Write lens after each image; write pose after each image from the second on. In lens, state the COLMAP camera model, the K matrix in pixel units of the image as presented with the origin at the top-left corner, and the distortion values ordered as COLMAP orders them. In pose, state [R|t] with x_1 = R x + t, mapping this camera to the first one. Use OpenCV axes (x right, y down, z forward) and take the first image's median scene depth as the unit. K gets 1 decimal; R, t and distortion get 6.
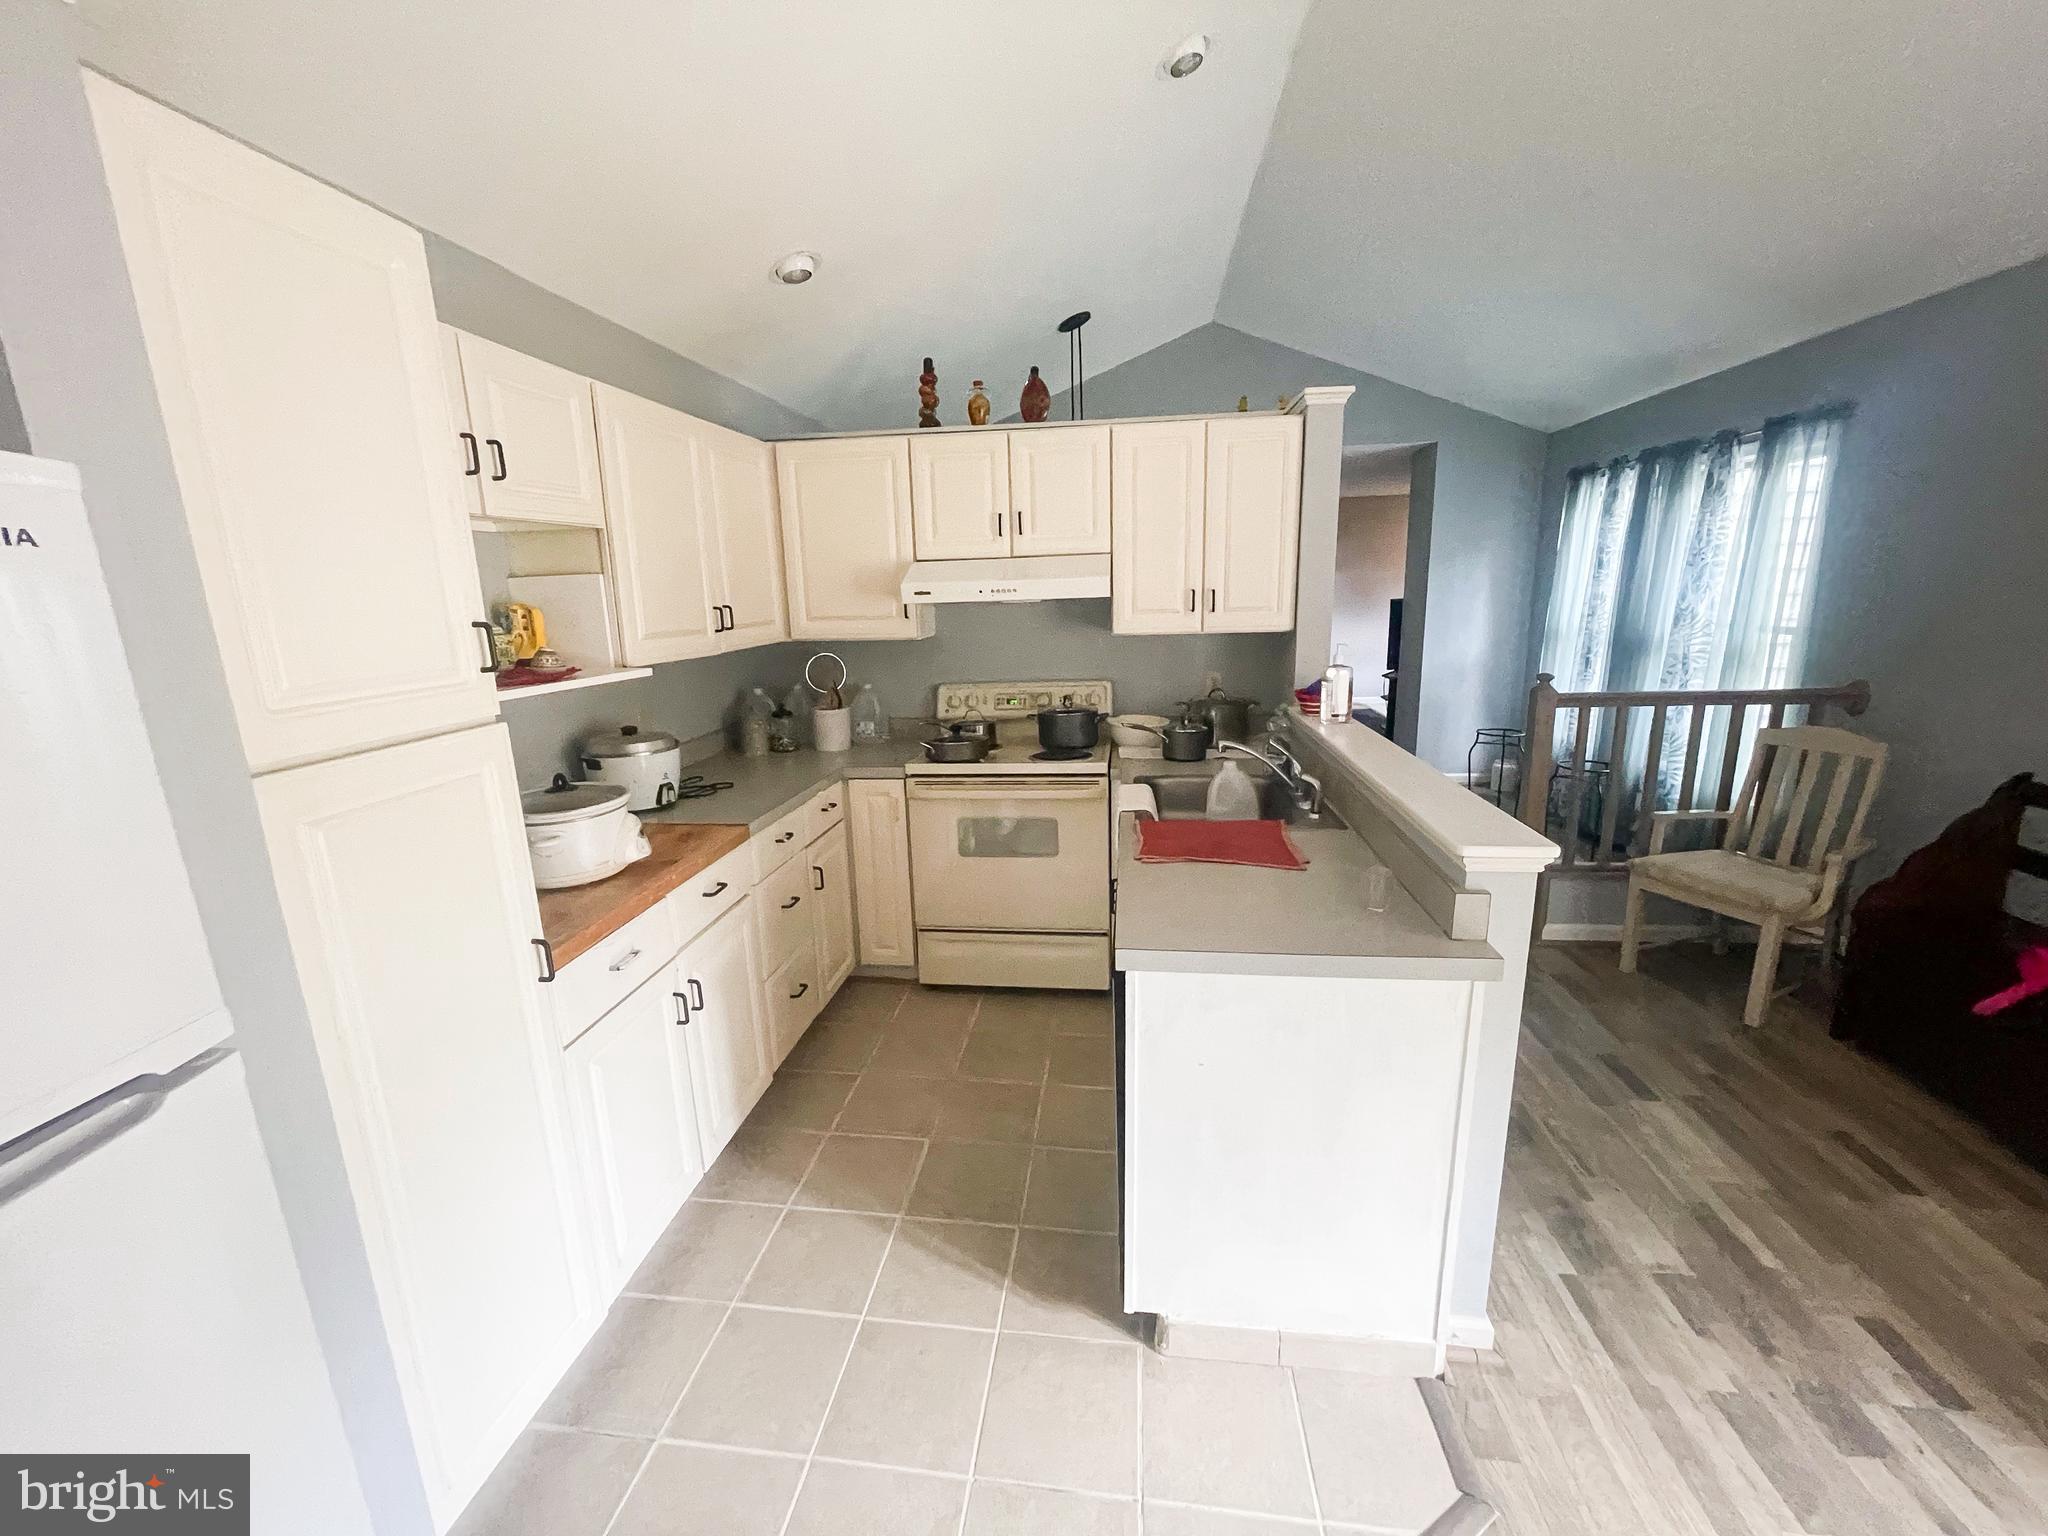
lens RADIAL K [[826.9, 0, 1014.8], [0, 826.9, 768.4], [0, 0, 1]] dist [-0.000644, -0.000189]
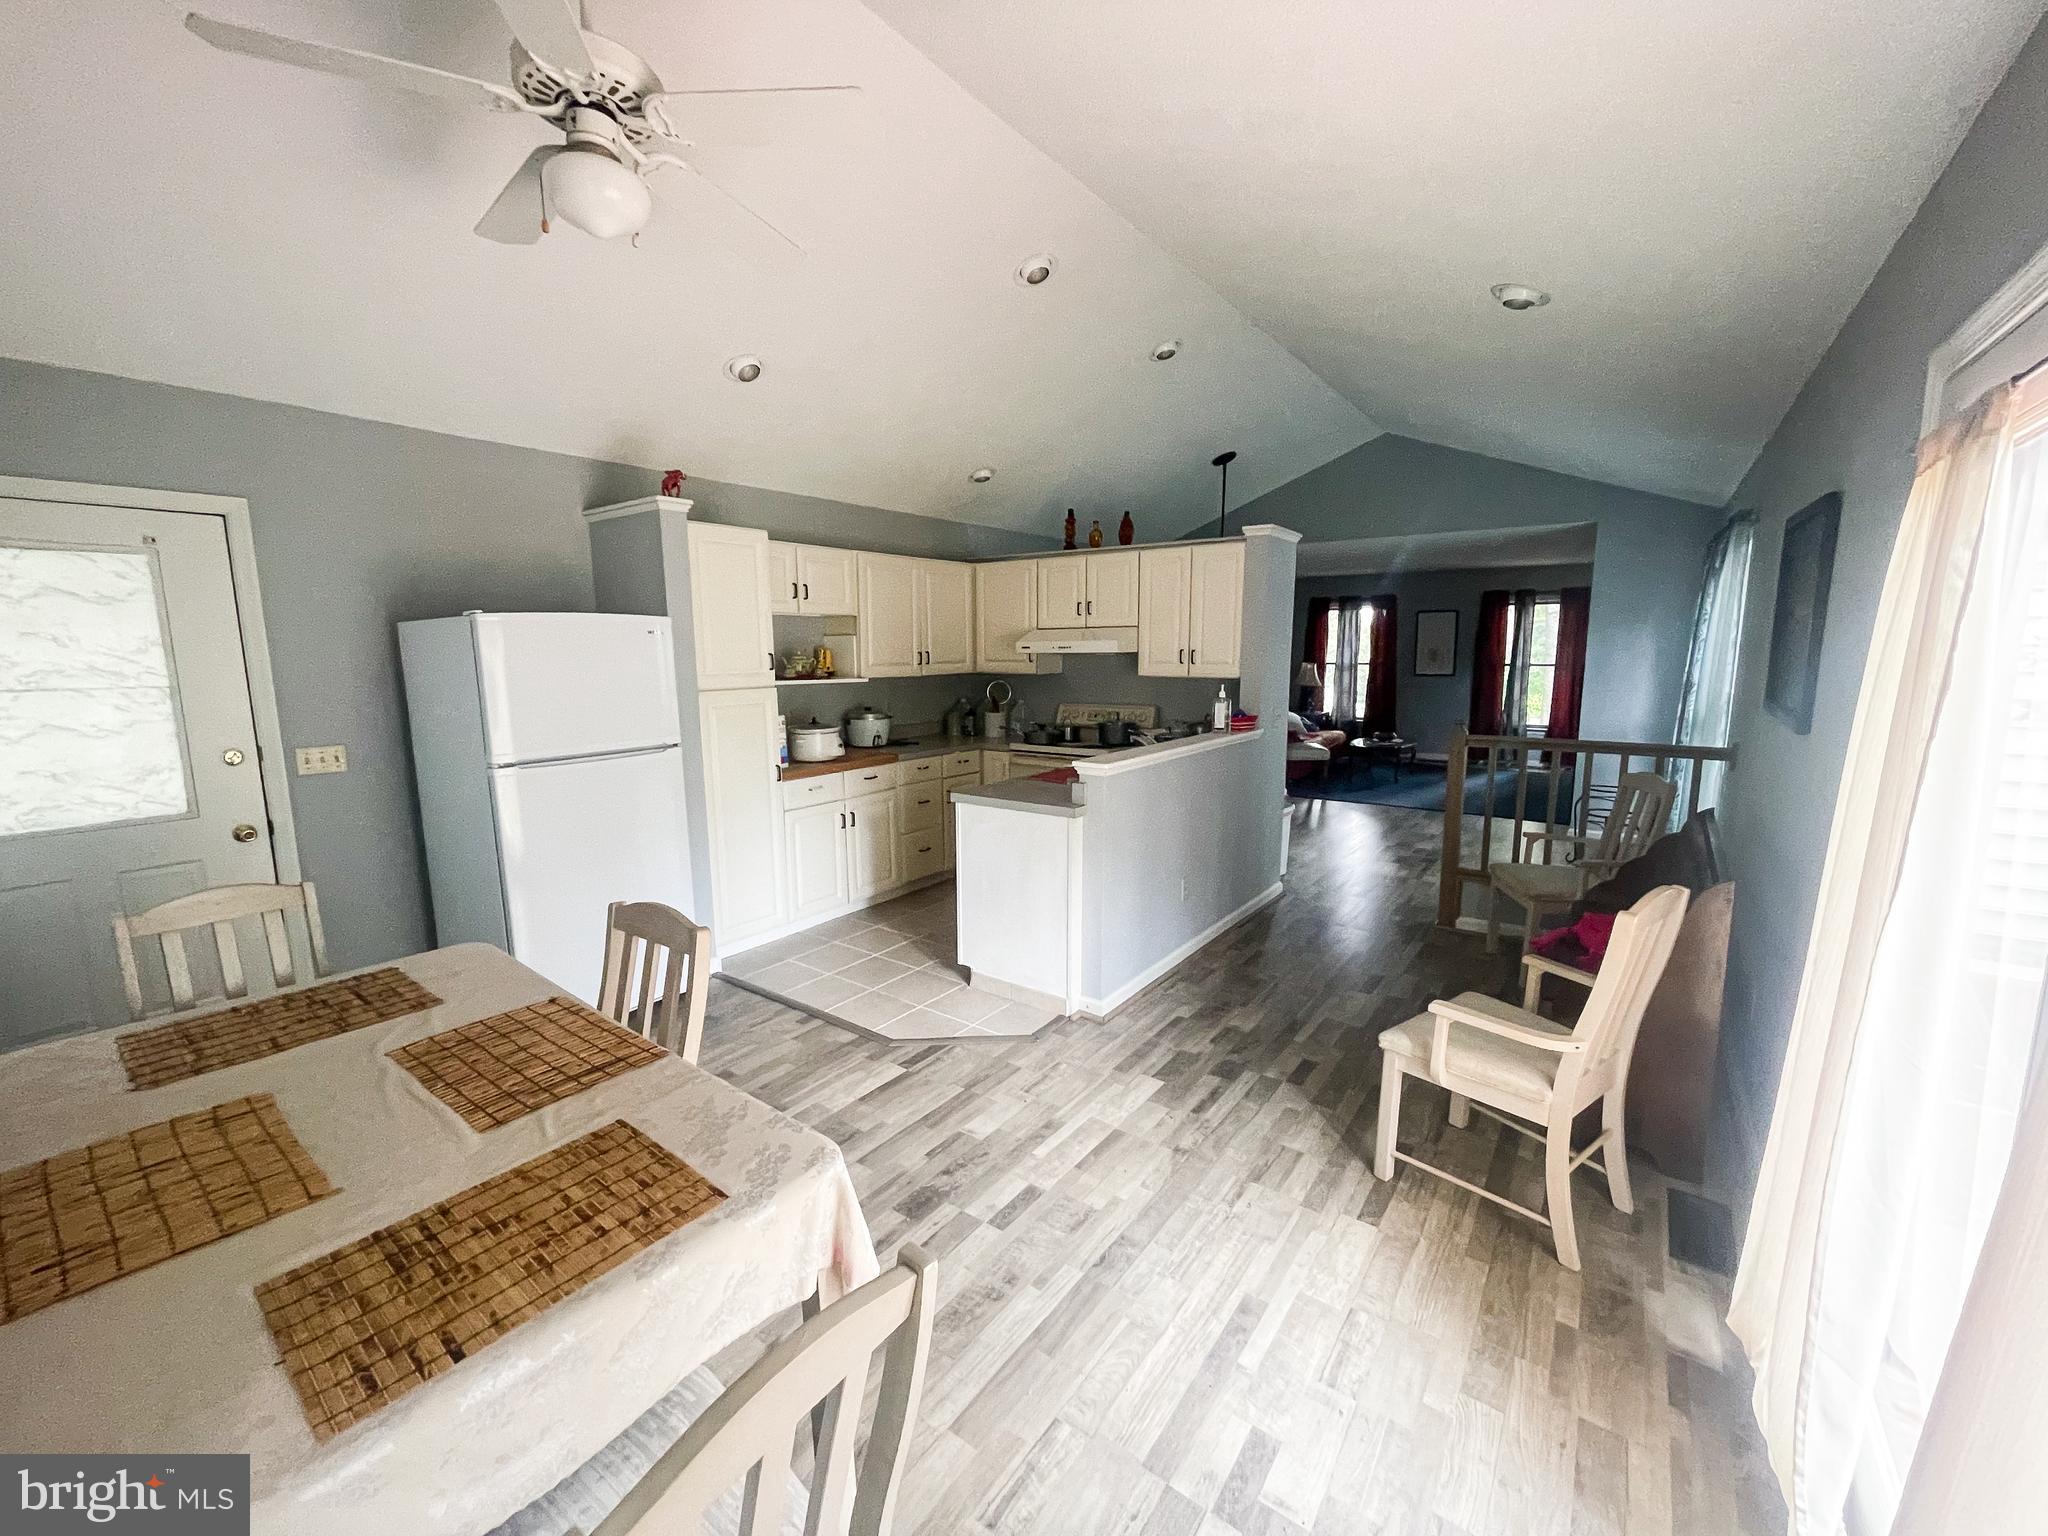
lens RADIAL K [[826.9, 0, 1014.8], [0, 826.9, 768.4], [0, 0, 1]] dist [-0.000644, -0.000189]
pose [[0.870833, 0.095521, -0.482208, 0.699494], [-0.124289, 0.991851, -0.027981, 0.091620], [0.475606, 0.084300, 0.875610, -0.508024]]
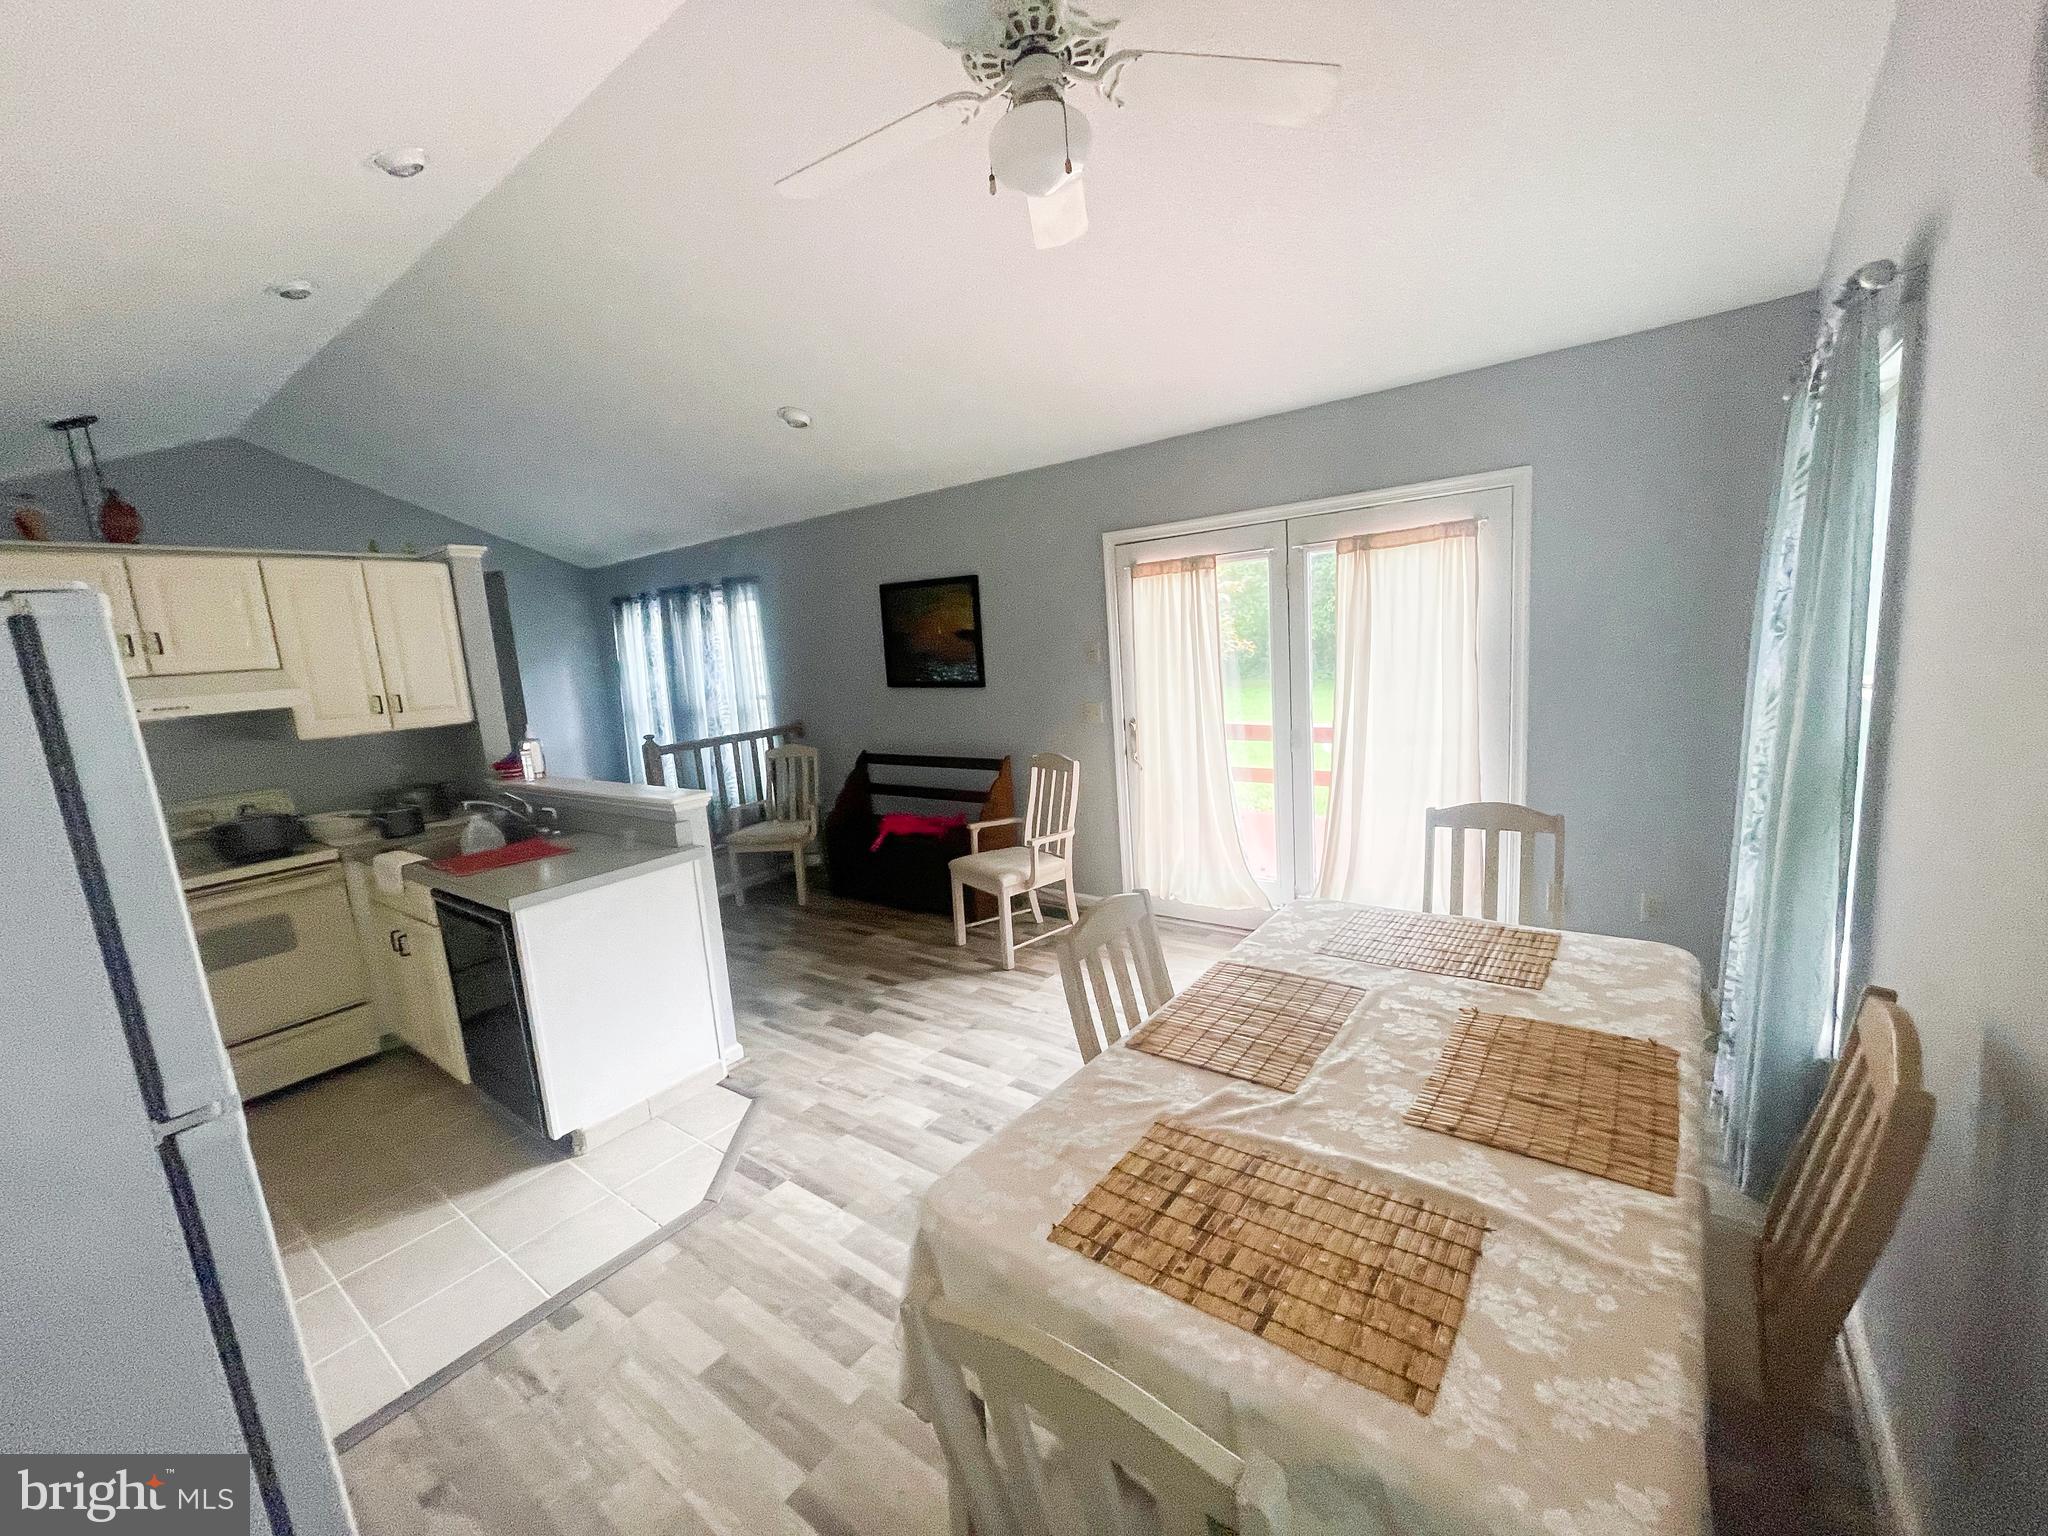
lens RADIAL K [[824.1, 0, 1024.0], [0, 824.1, 768.0], [0, 0, 1]] dist [0.001602, 0.000261]
pose [[0.488608, -0.144306, 0.860487, -0.357655], [0.246193, 0.968955, 0.022701, 0.085857], [-0.837049, 0.200754, 0.508966, -0.360629]]
